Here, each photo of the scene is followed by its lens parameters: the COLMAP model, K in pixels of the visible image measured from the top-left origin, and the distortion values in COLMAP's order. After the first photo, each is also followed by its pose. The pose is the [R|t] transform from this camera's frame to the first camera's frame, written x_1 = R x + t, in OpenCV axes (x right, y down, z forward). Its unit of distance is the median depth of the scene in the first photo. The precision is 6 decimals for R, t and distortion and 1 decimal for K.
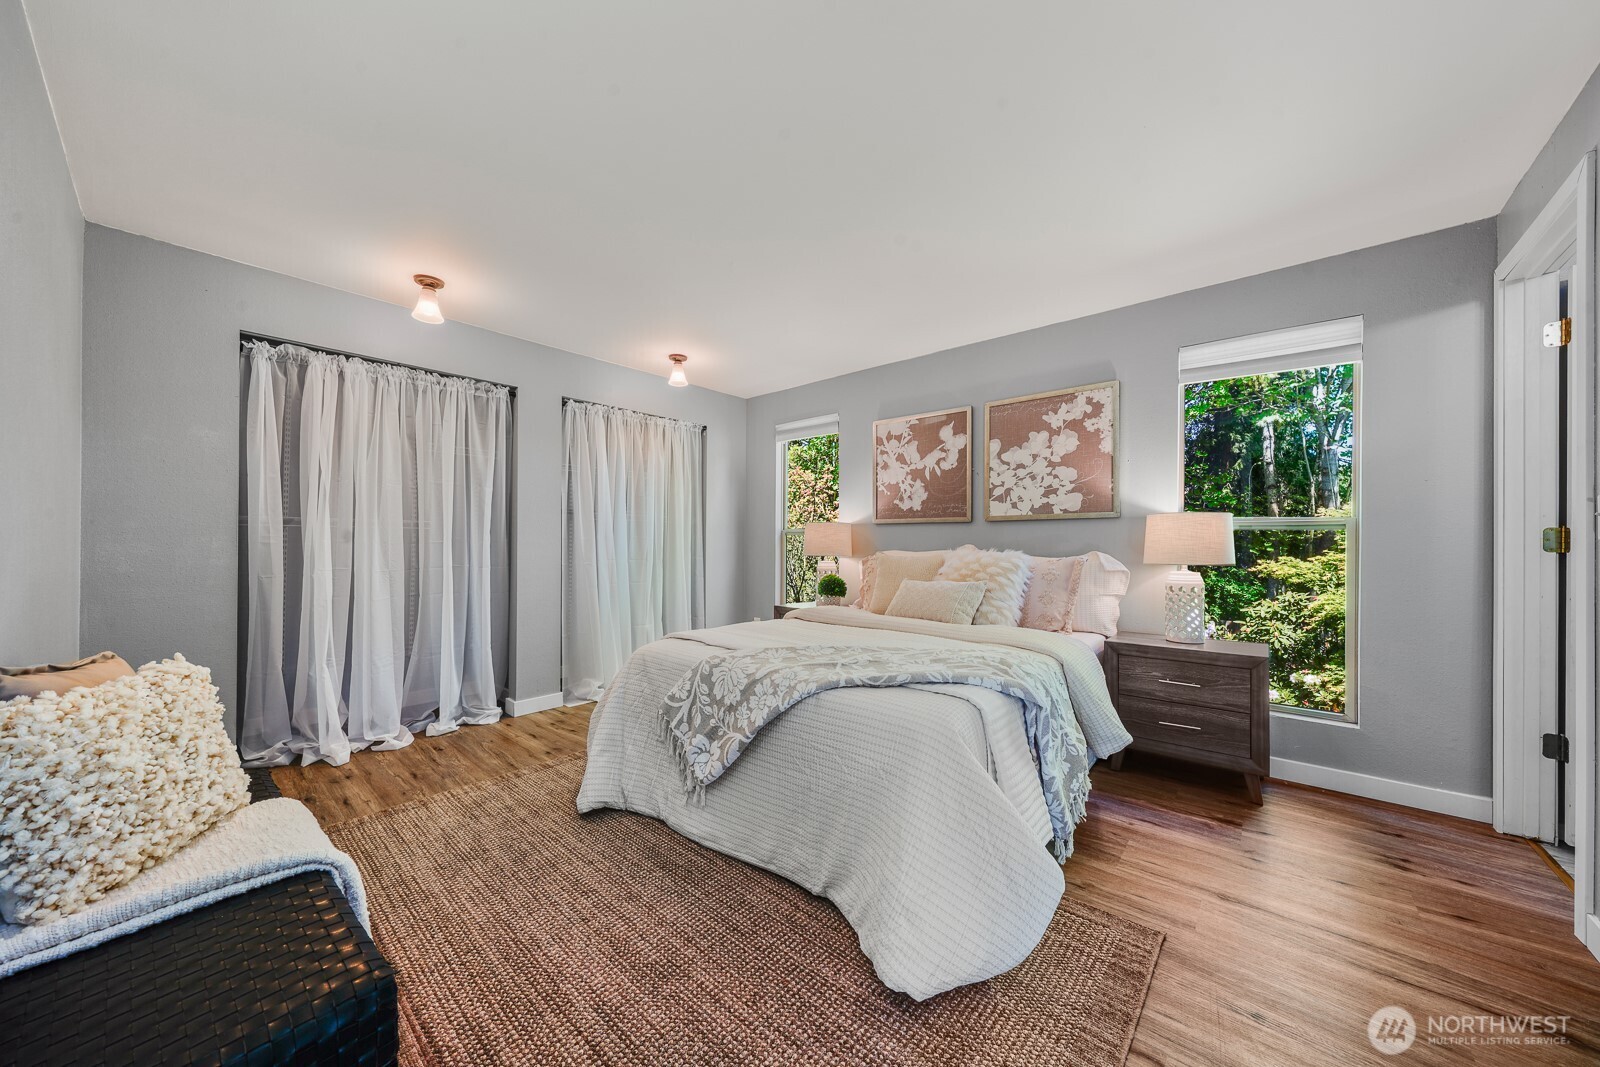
lens RADIAL K [[553.8, 0, 797.8], [0, 553.8, 539.8], [0, 0, 1]] dist [-0.002106, -0.000175]
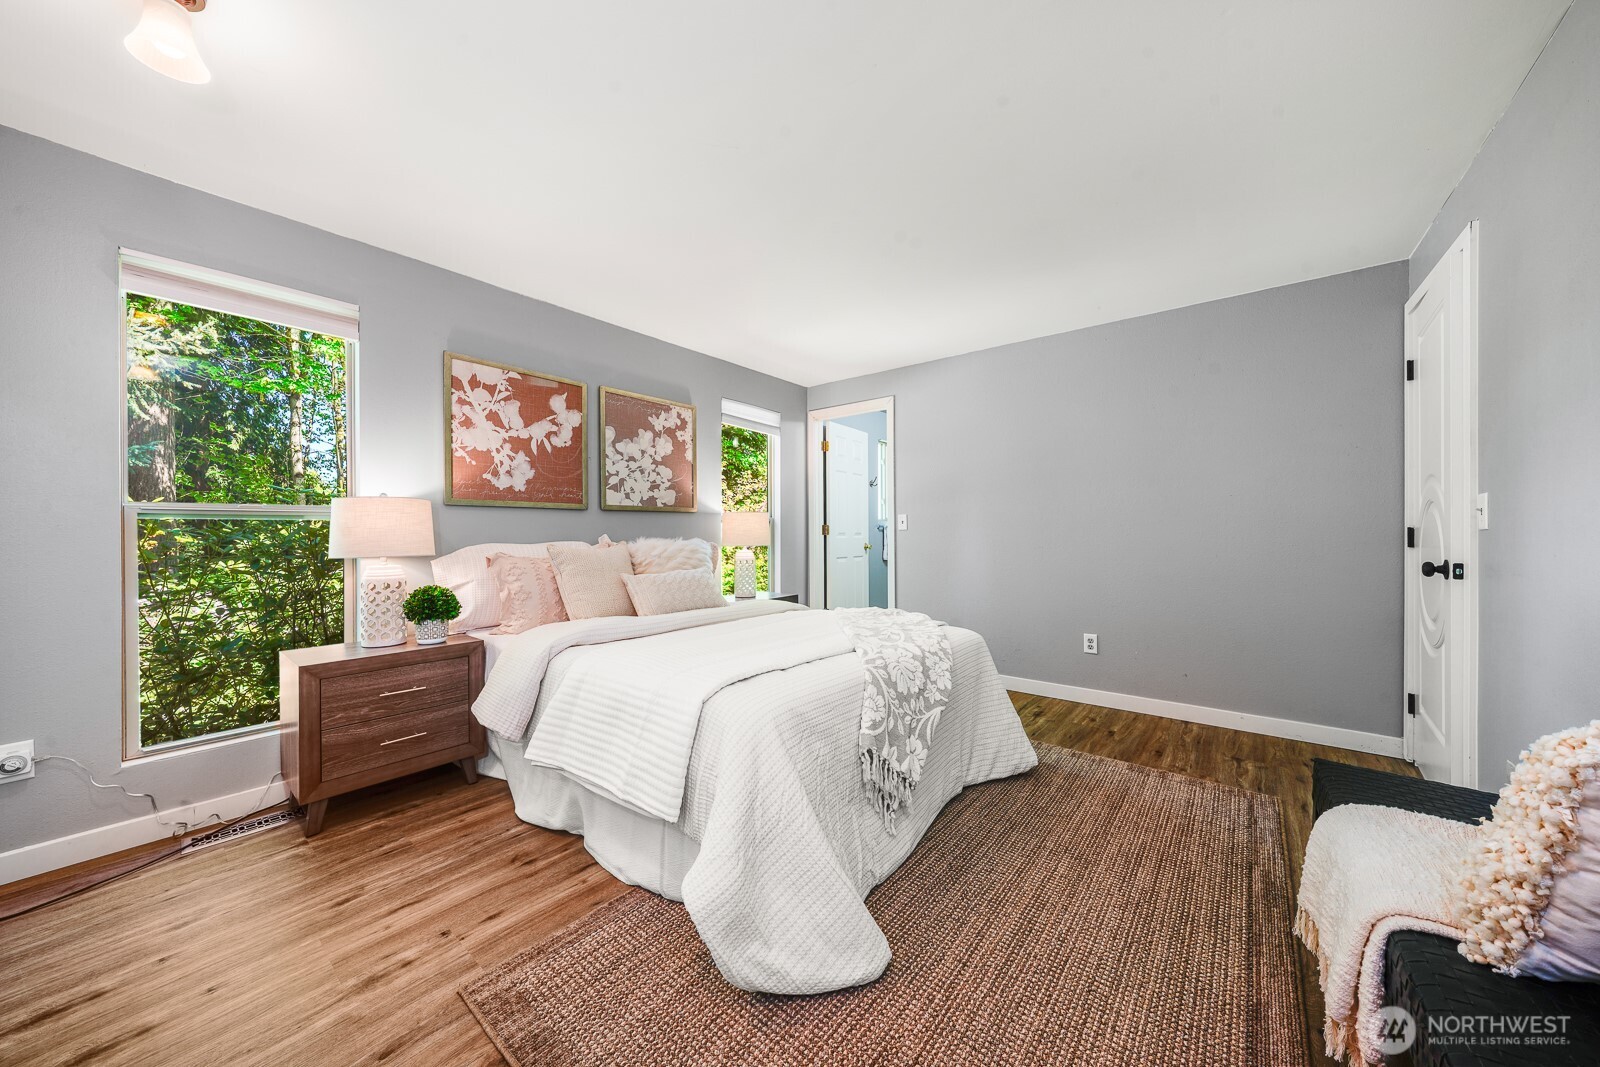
lens RADIAL K [[553.8, 0, 796.8], [0, 553.8, 532.1], [0, 0, 1]] dist [-0.002106, -0.000175]
pose [[-0.037960, -0.003161, 0.999274, -0.639828], [-0.001344, 0.999994, 0.003112, 0.001514], [-0.999278, -0.001225, -0.037964, 0.714129]]
